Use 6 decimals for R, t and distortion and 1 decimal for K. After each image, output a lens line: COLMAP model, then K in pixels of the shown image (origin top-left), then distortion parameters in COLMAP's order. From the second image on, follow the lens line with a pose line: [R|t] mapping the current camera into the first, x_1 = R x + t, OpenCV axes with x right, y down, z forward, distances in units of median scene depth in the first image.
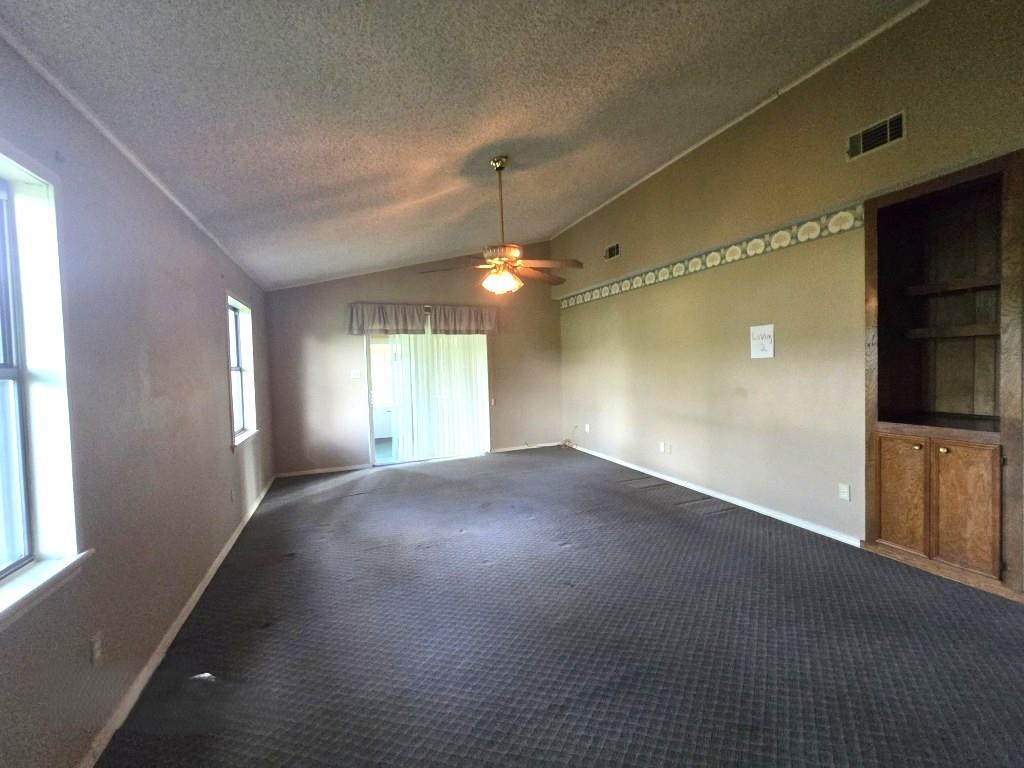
lens RADIAL K [[424.3, 0, 511.4], [0, 424.3, 380.3], [0, 0, 1]] dist [-0.002524, -0.000462]
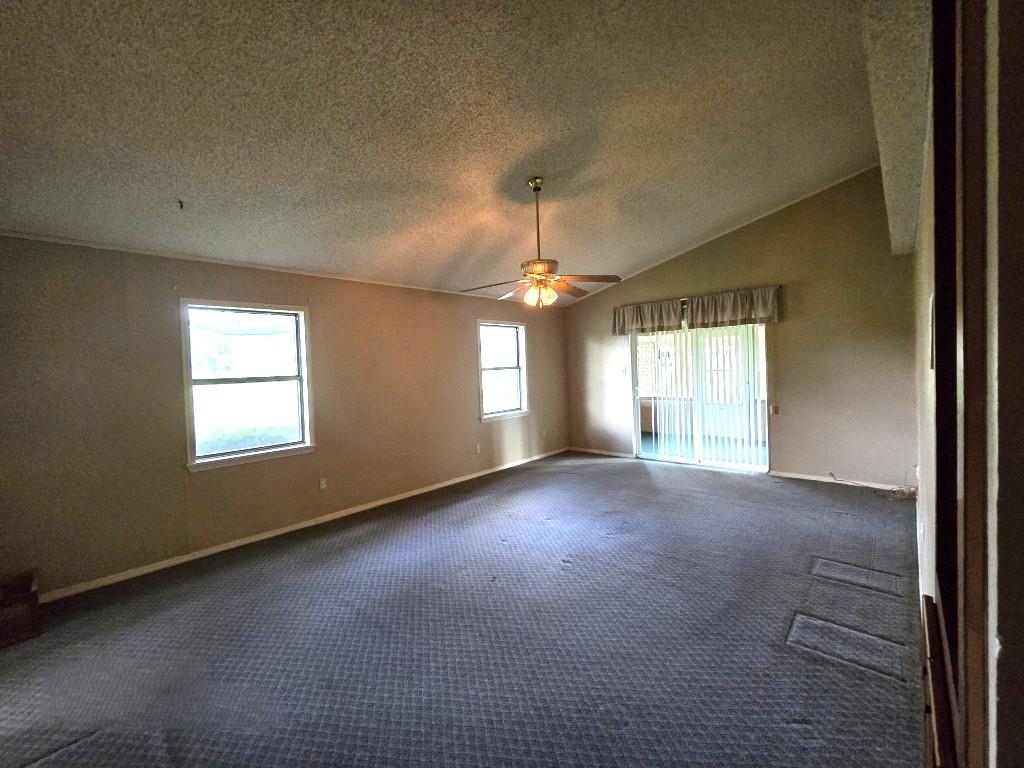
lens RADIAL K [[424.3, 0, 500.8], [0, 424.3, 382.9], [0, 0, 1]] dist [-0.002524, -0.000462]
pose [[0.410291, 0.049777, -0.910595, 0.587732], [-0.009283, 0.998685, 0.050410, -0.042339], [0.911907, -0.012230, 0.410214, 0.301981]]
